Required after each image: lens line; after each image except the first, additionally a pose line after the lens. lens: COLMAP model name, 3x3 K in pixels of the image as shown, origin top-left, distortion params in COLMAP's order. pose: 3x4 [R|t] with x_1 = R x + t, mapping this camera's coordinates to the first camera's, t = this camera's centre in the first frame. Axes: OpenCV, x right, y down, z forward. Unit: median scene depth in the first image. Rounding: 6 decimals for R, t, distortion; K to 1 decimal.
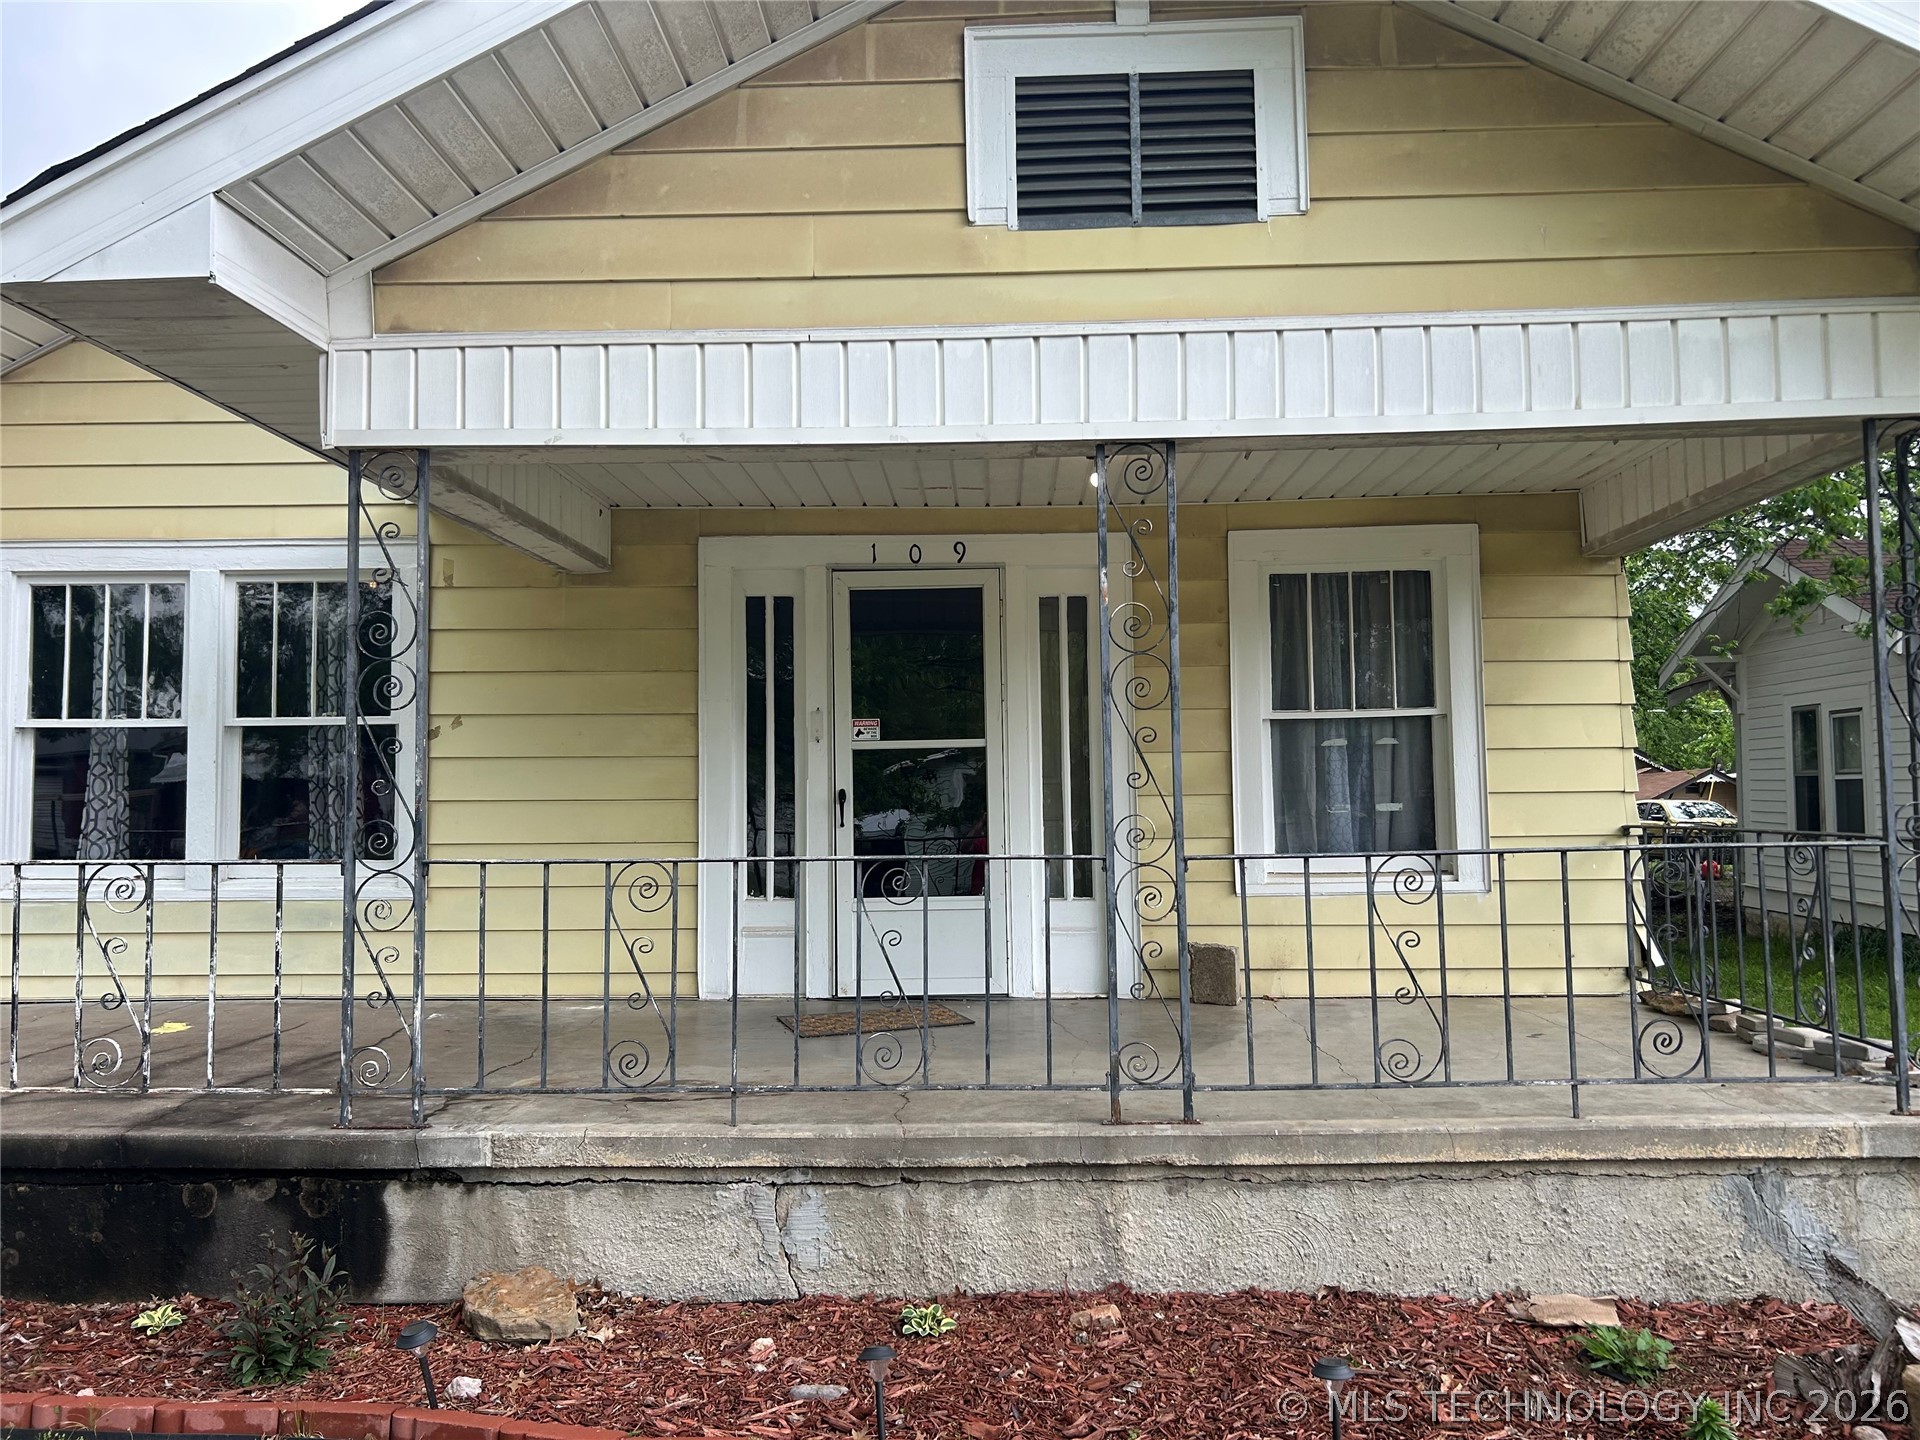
lens RADIAL K [[1446.1, 0, 964.7], [0, 1446.1, 724.9], [0, 0, 1]] dist [0.062738, -0.064359]
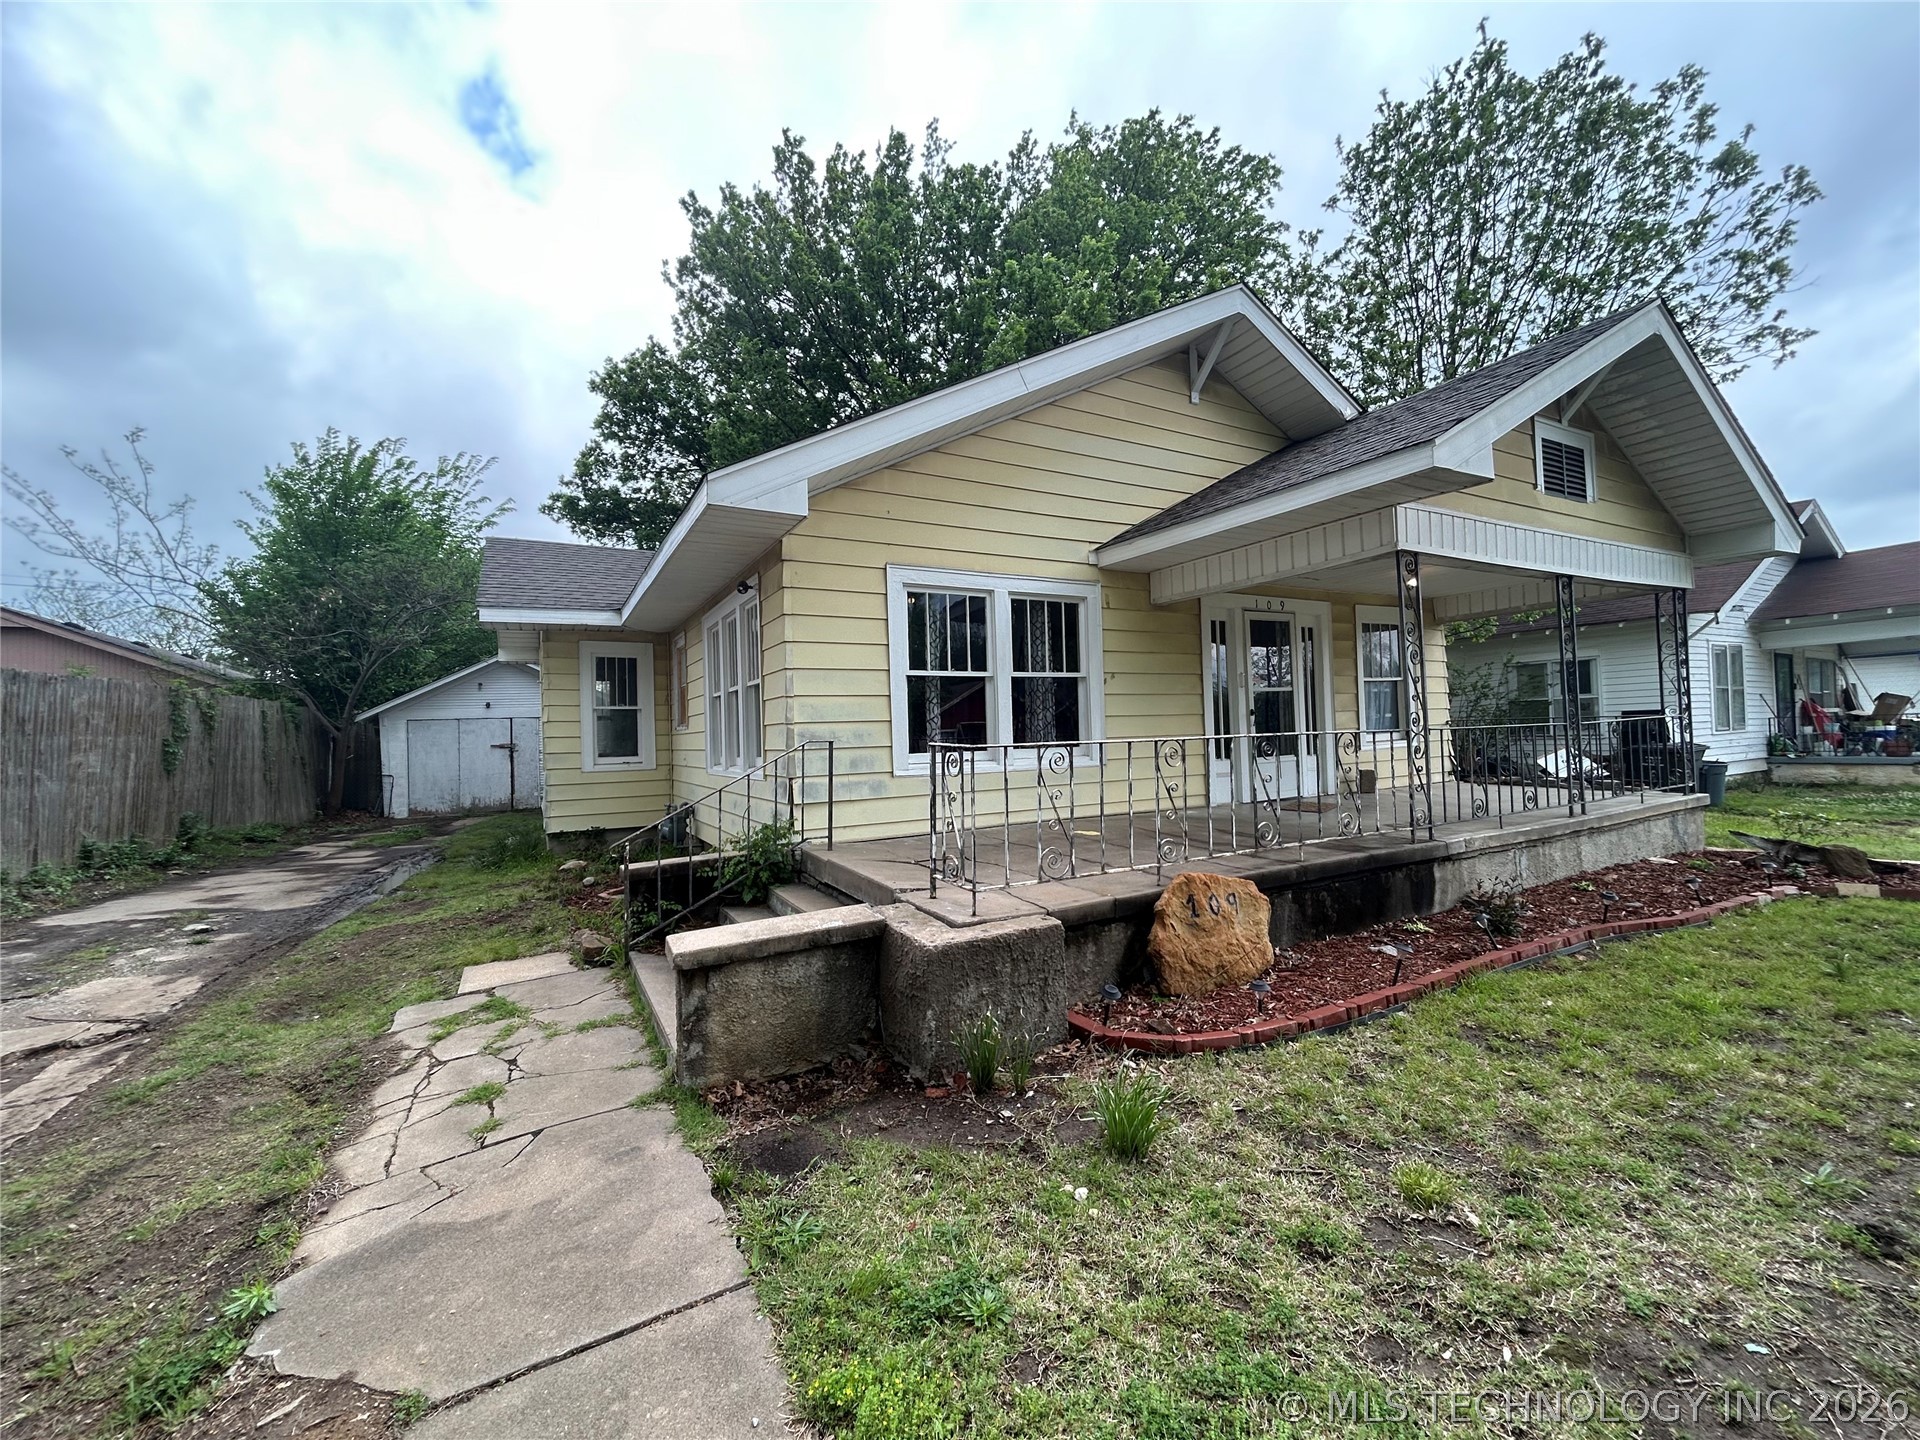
lens RADIAL K [[770.0, 0, 971.1], [0, 770.0, 708.1], [0, 0, 1]] dist [0.001714, 0.001148]
pose [[0.857286, -0.004181, 0.514824, -1.051733], [0.000104, 0.999968, 0.007949, 0.033452], [-0.514841, -0.006761, 0.857259, 0.202986]]
